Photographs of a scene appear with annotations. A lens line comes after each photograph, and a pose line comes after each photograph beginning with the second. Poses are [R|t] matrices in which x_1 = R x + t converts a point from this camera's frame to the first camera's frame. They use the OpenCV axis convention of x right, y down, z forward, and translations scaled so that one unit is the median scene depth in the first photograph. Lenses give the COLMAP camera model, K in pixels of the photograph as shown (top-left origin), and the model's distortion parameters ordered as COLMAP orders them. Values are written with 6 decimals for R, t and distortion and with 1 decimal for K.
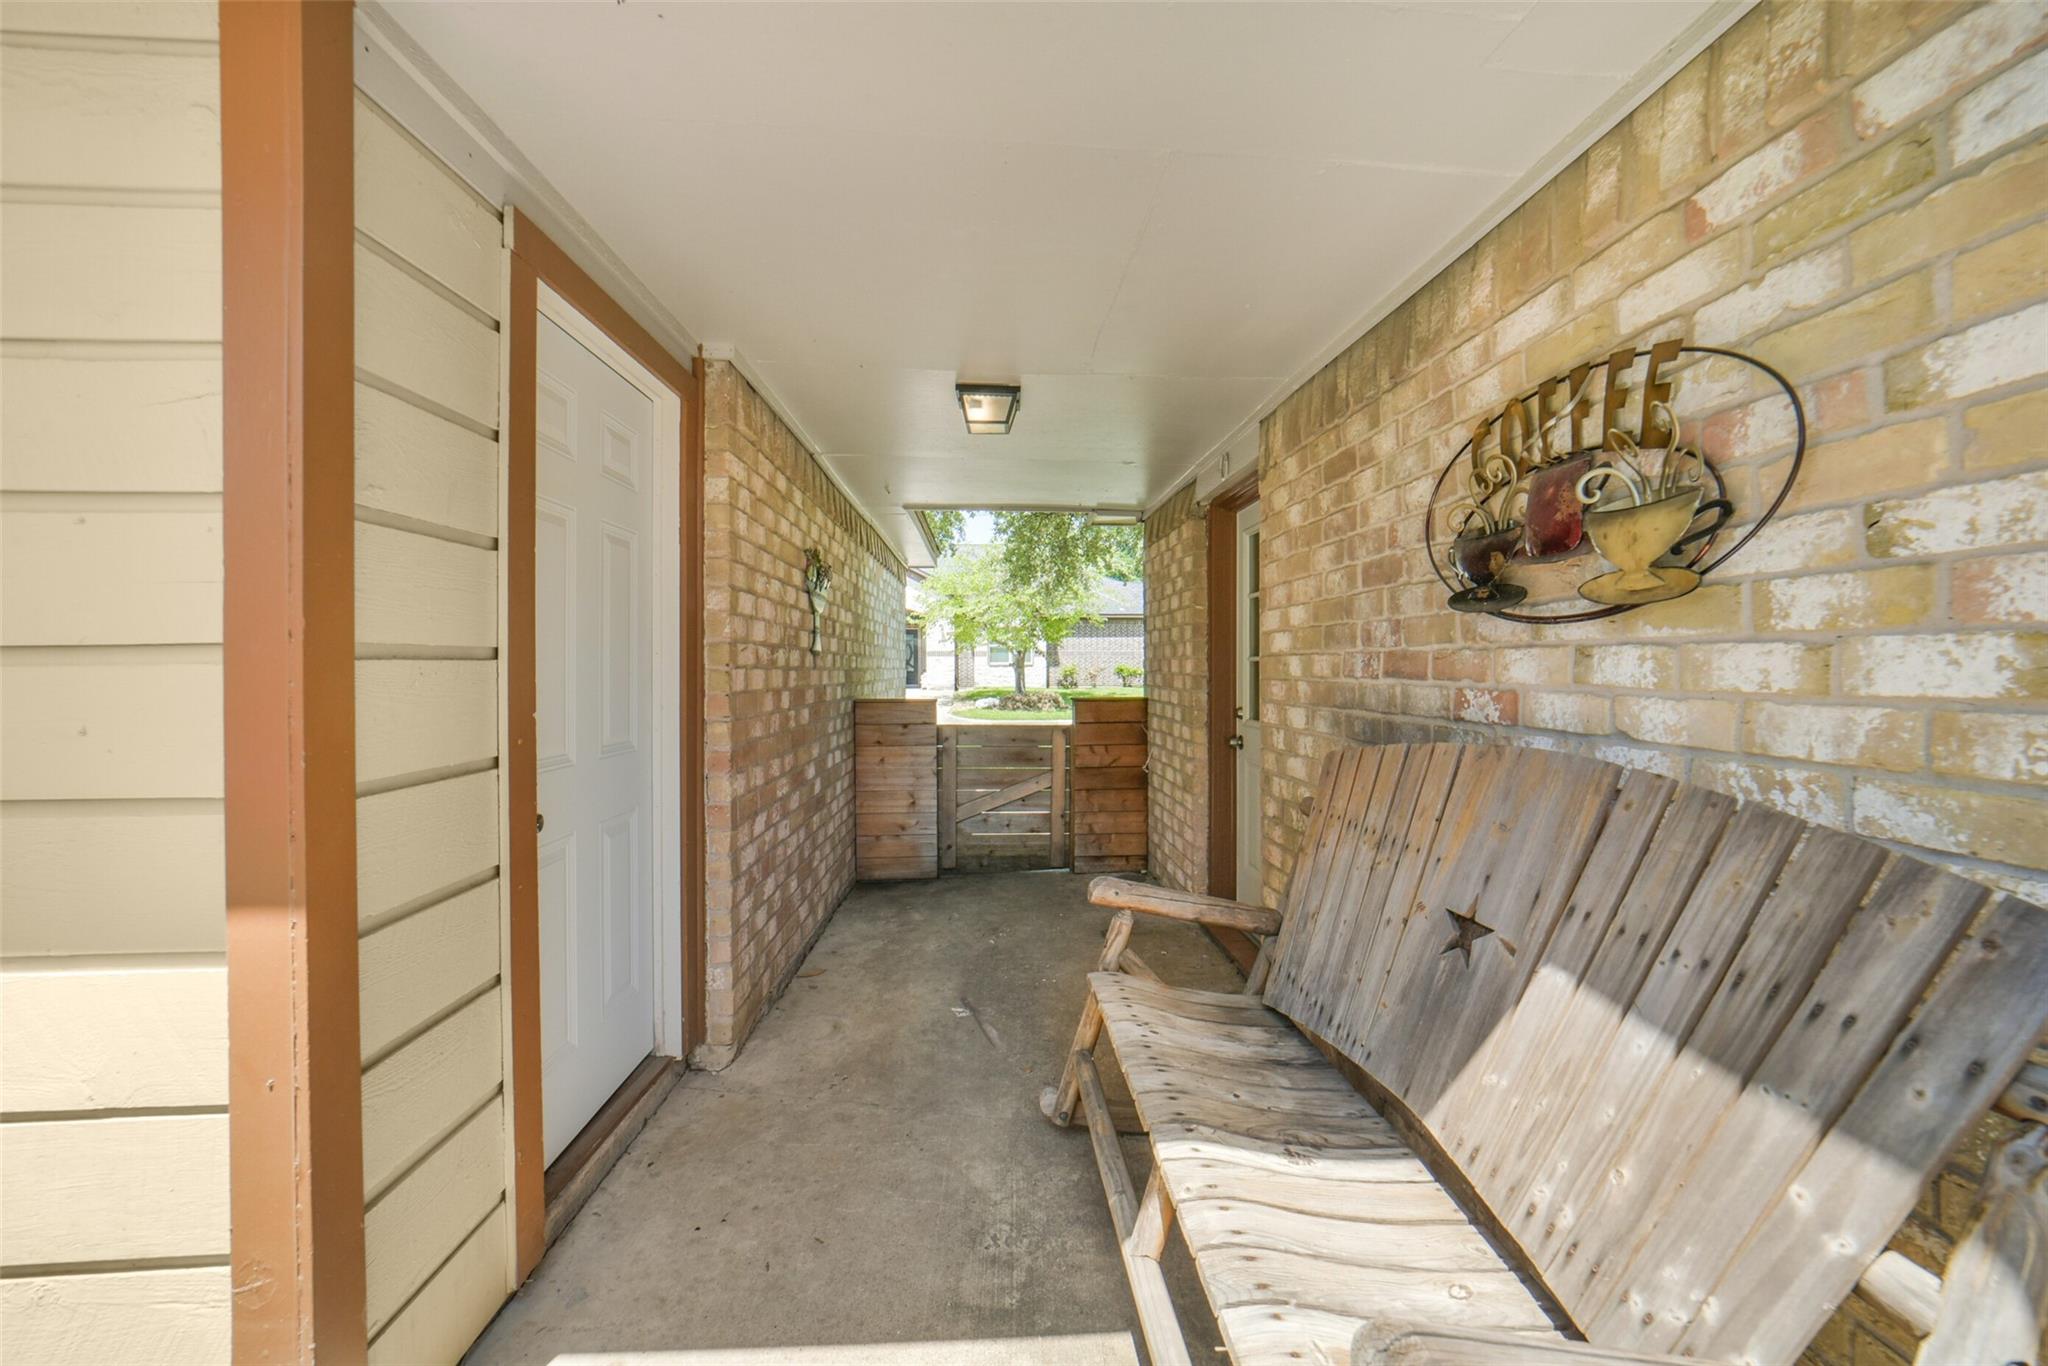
lens RADIAL K [[806.7, 0, 1033.5], [0, 806.7, 668.3], [0, 0, 1]] dist [-0.003371, -0.000196]
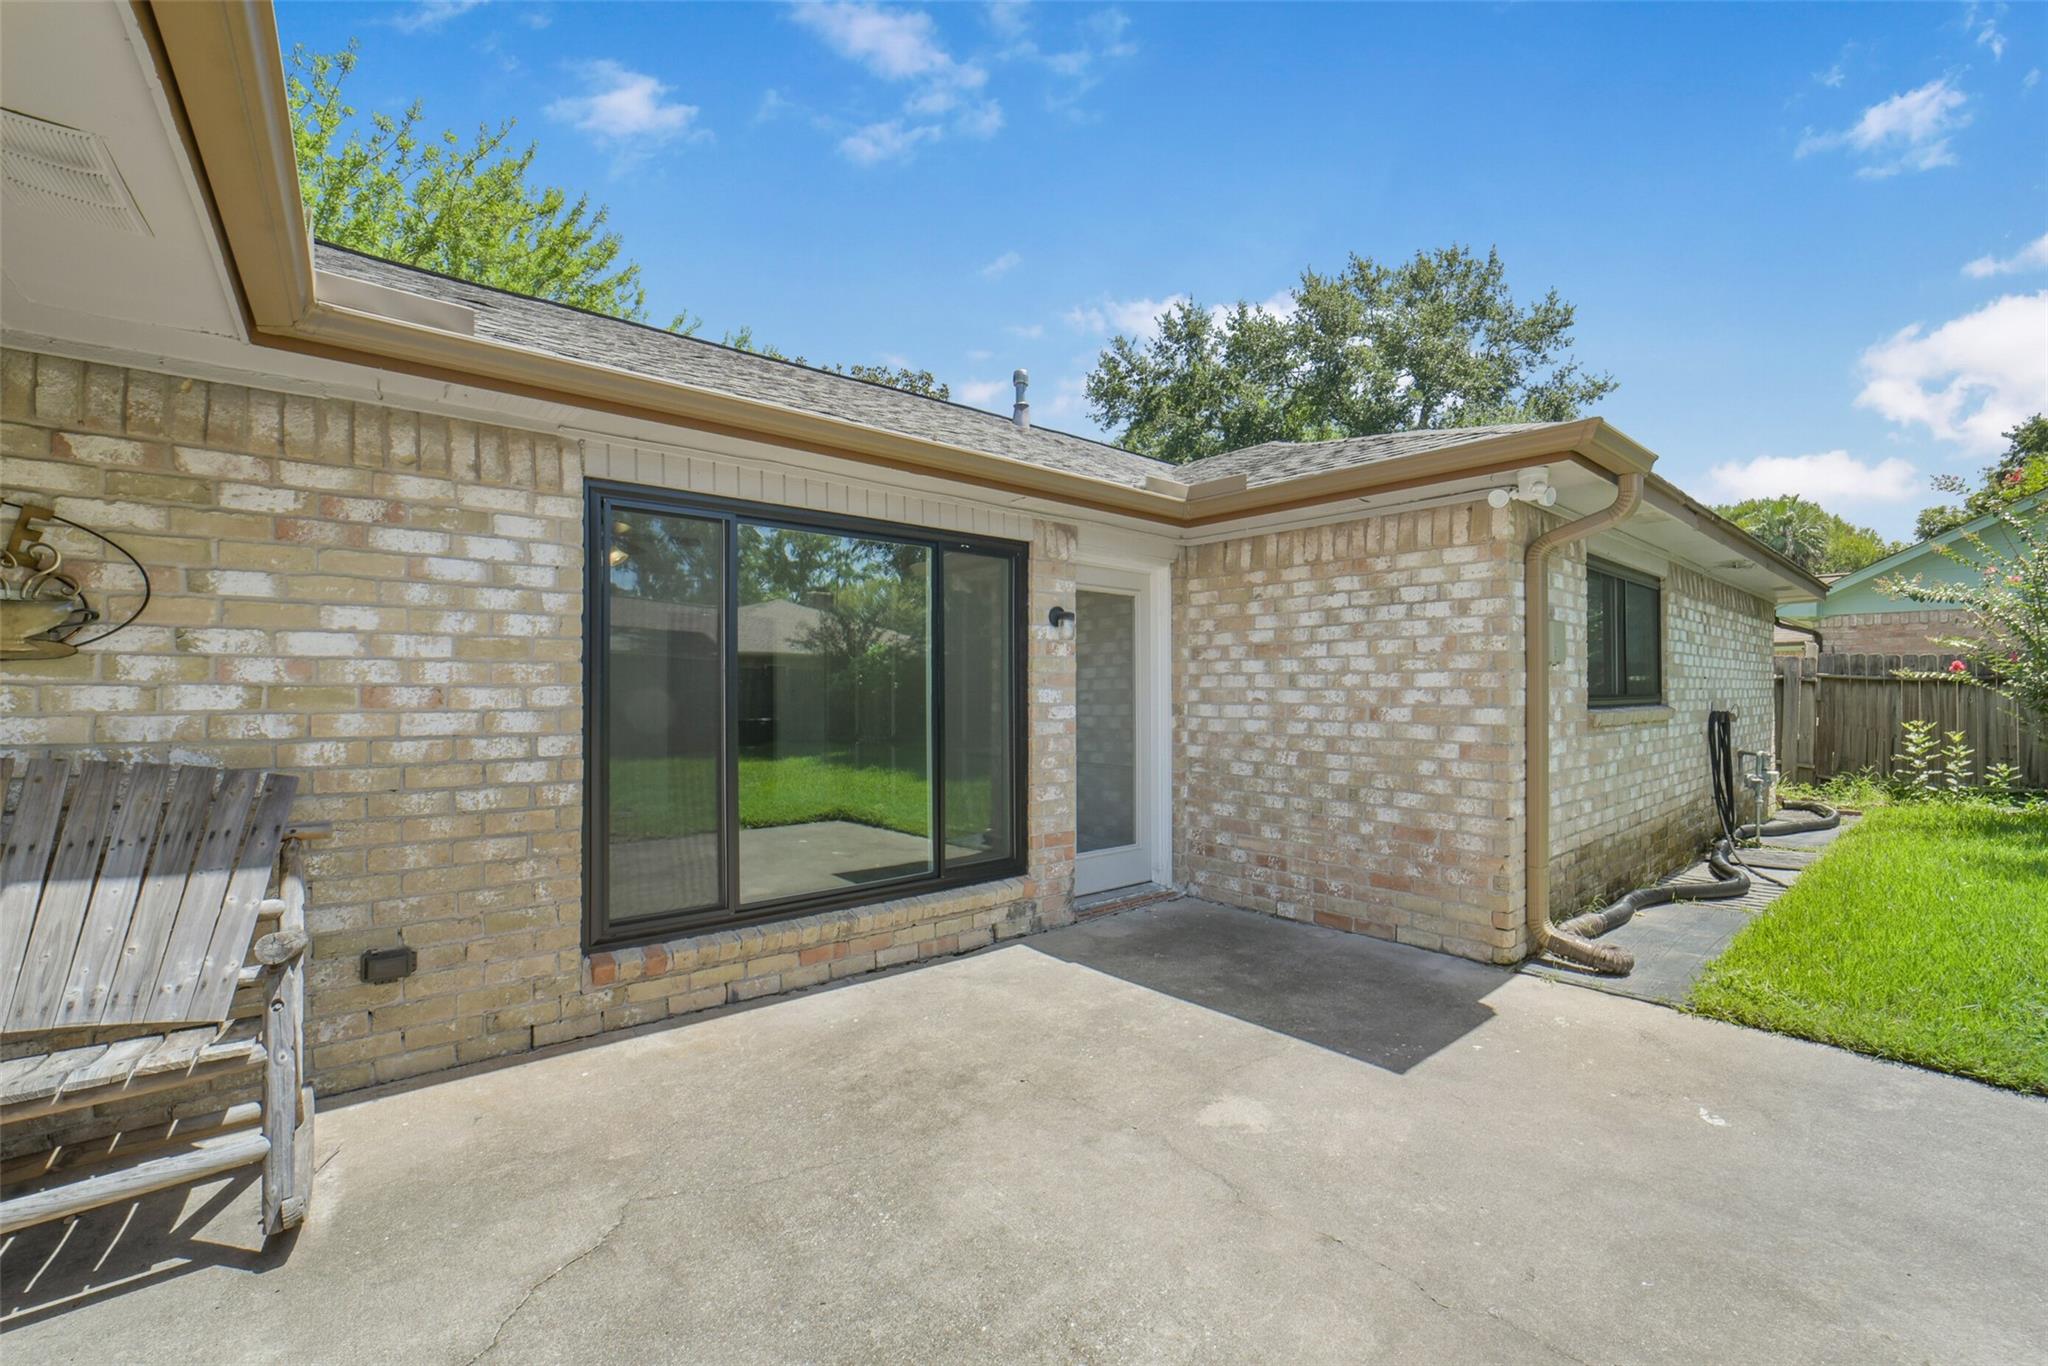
lens RADIAL K [[795.3, 0, 1032.7], [0, 795.3, 688.5], [0, 0, 1]] dist [-0.026793, 0.000301]
pose [[-0.585225, 0.017551, 0.810681, -2.205987], [0.008517, 0.999844, -0.015498, 0.026151], [-0.810826, -0.002166, -0.585283, 0.297201]]
